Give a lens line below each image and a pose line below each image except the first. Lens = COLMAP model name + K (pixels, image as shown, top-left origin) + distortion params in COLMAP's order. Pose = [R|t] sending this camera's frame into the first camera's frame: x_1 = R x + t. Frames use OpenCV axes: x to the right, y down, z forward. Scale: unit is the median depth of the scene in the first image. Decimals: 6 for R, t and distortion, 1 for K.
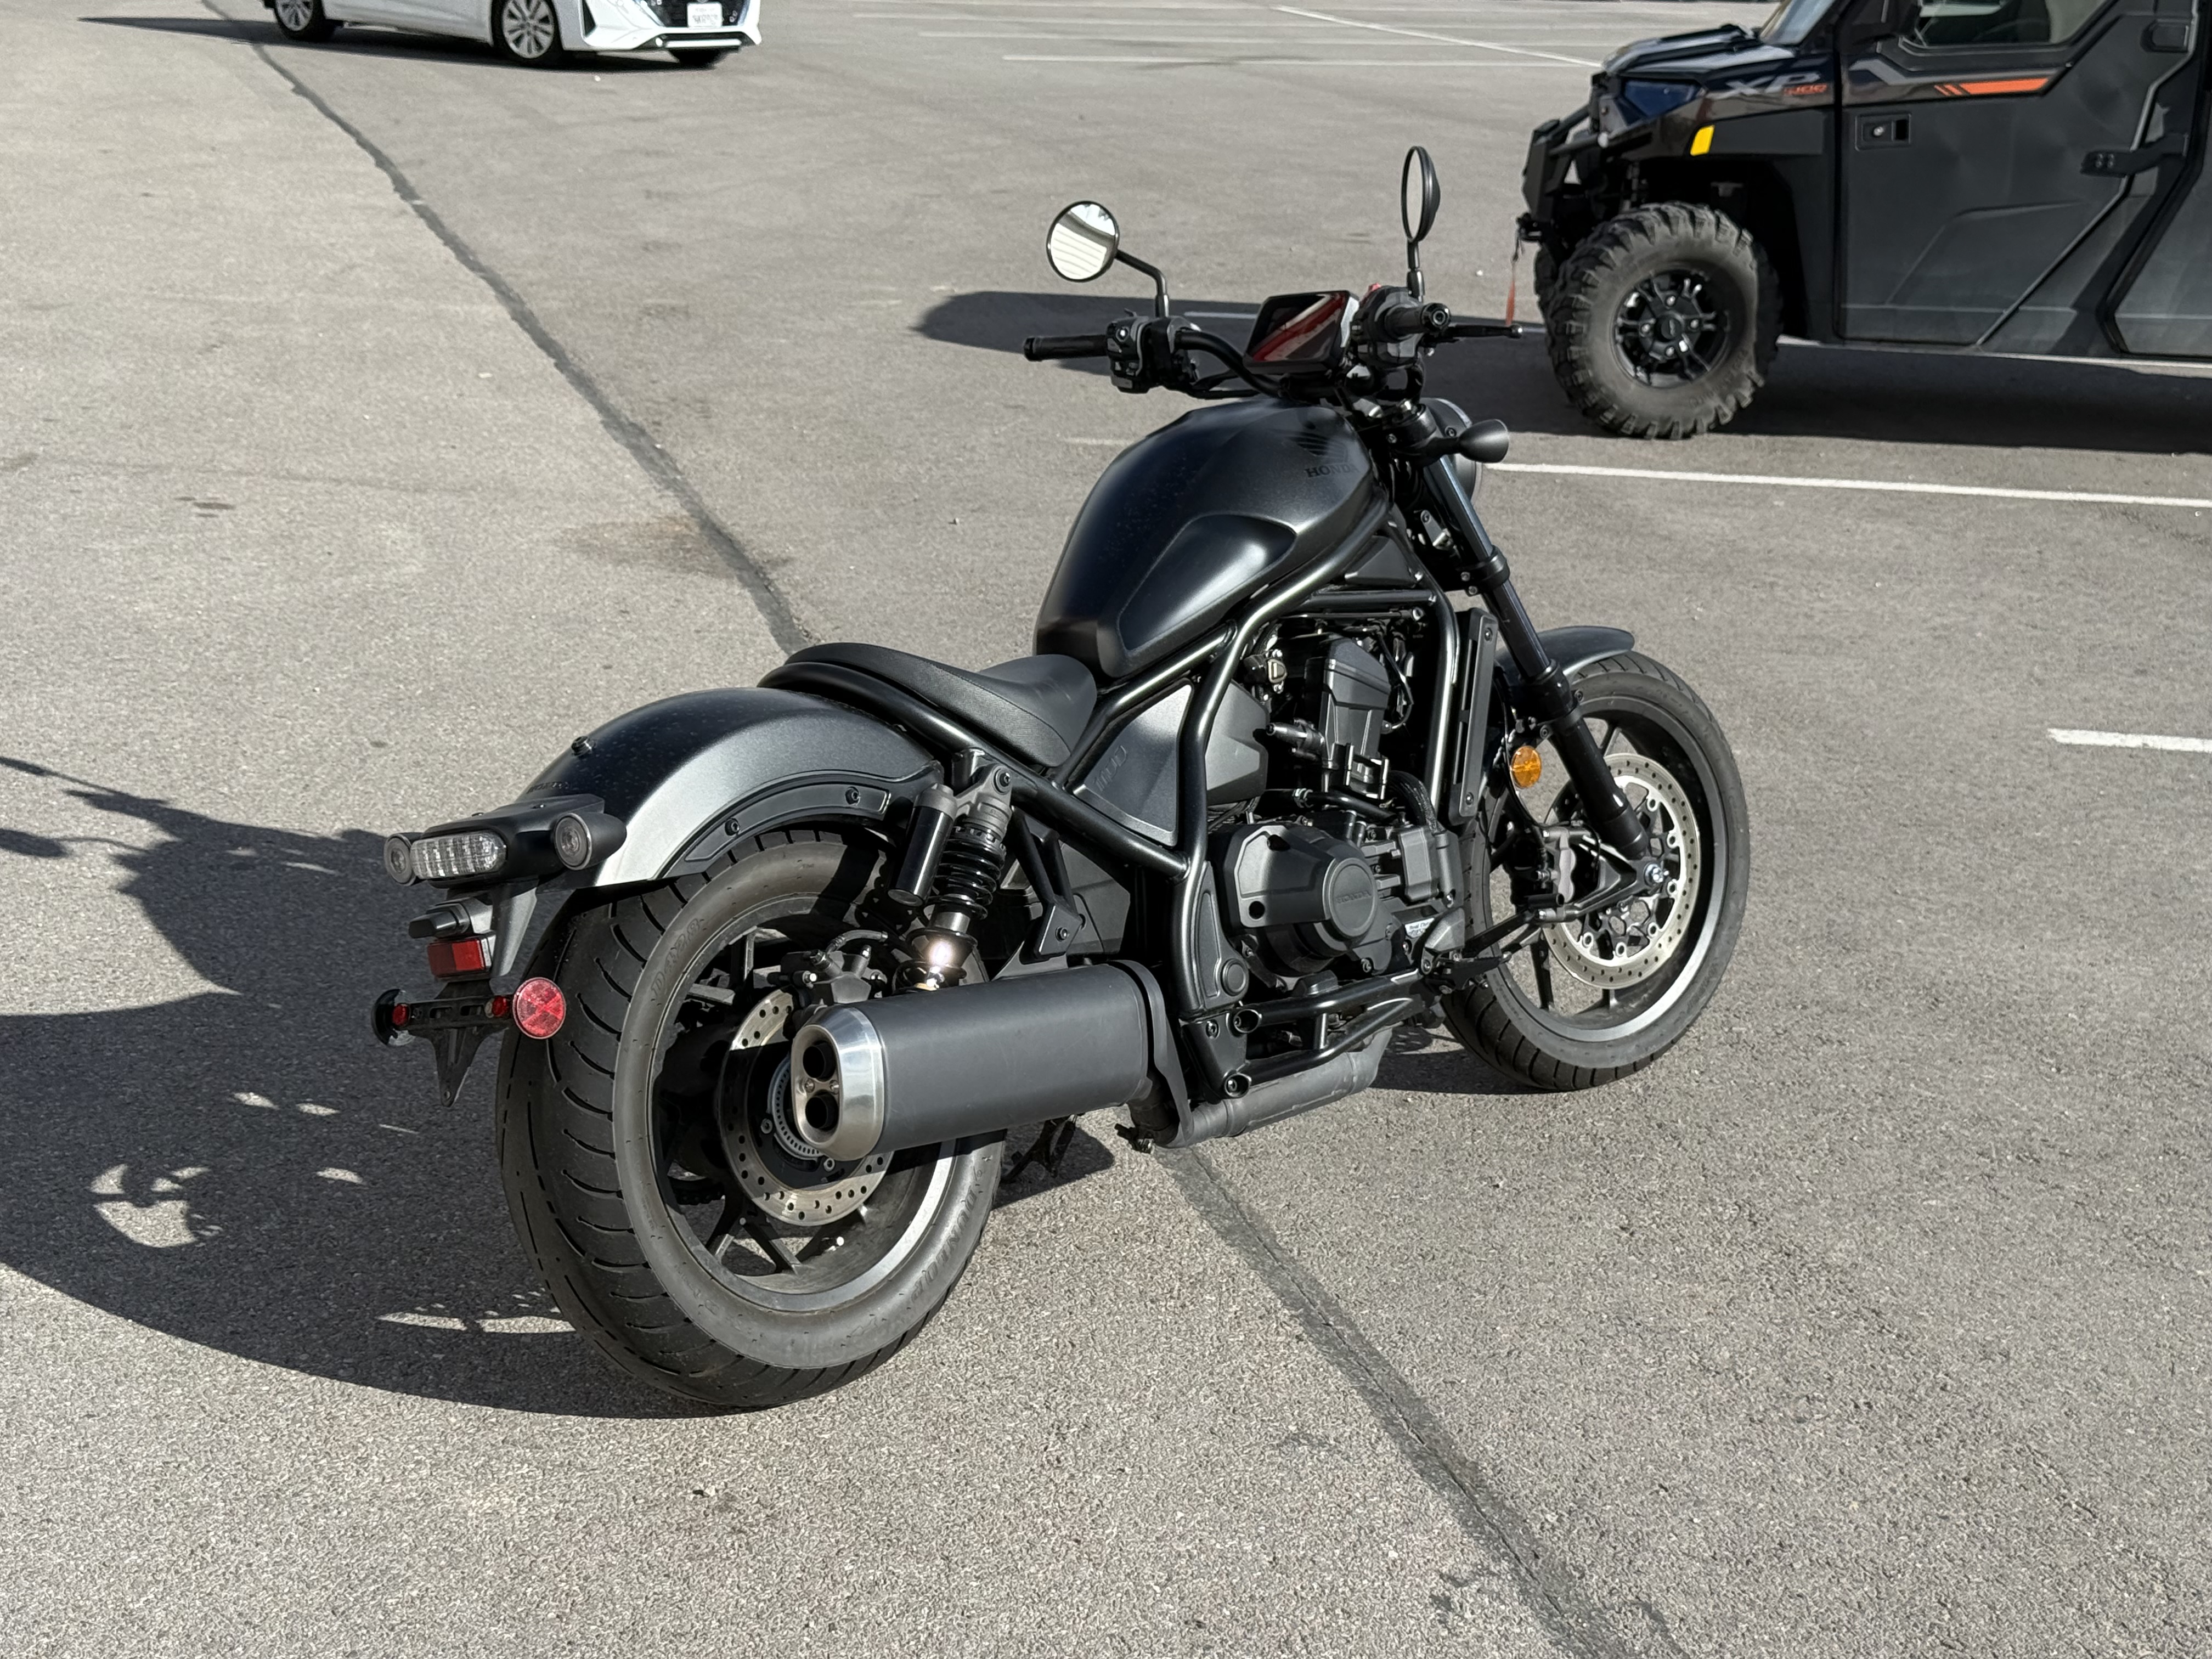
lens RADIAL K [[3057.3, 0, 1106.0], [0, 3057.3, 829.5], [0, 0, 1]] dist [0.115724, -0.082457]
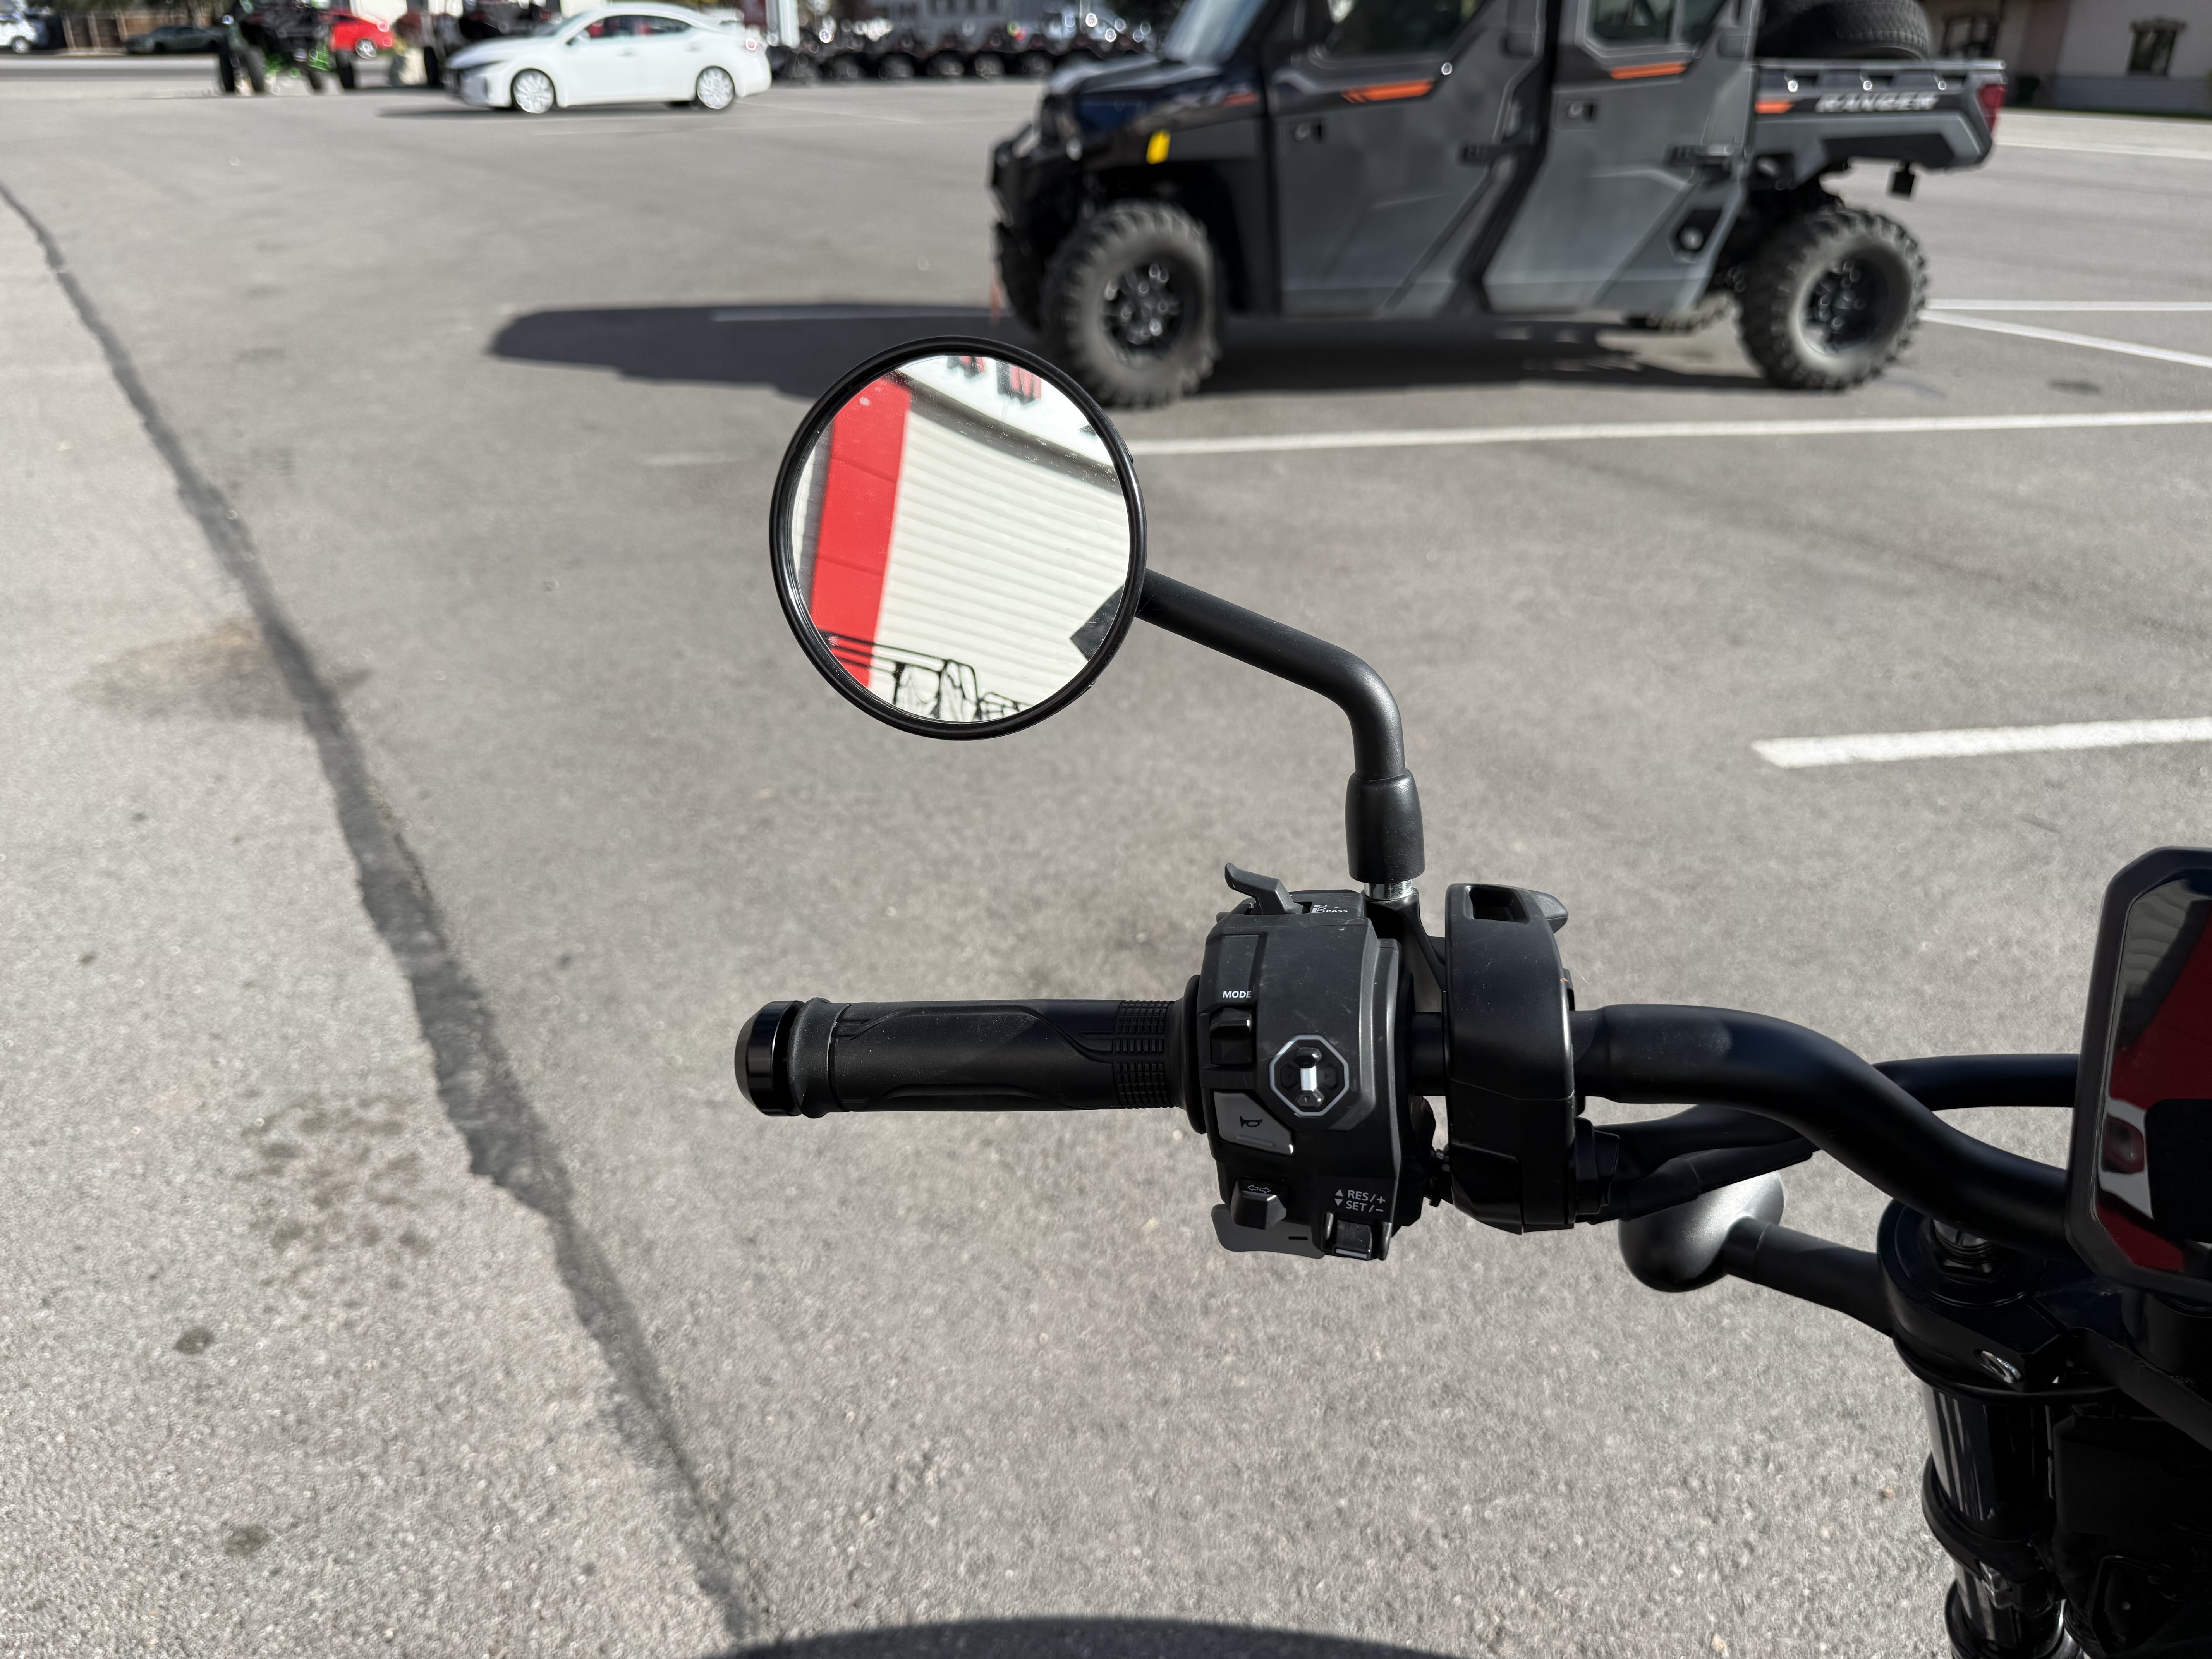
lens RADIAL K [[1596.1, 0, 1104.1], [0, 1596.1, 846.6], [0, 0, 1]] dist [0.006500, -0.029172]
pose [[0.959068, -0.155268, 0.236812, -0.022965], [0.110667, 0.975280, 0.191261, -0.167700], [-0.260654, -0.157225, 0.952544, 0.785553]]
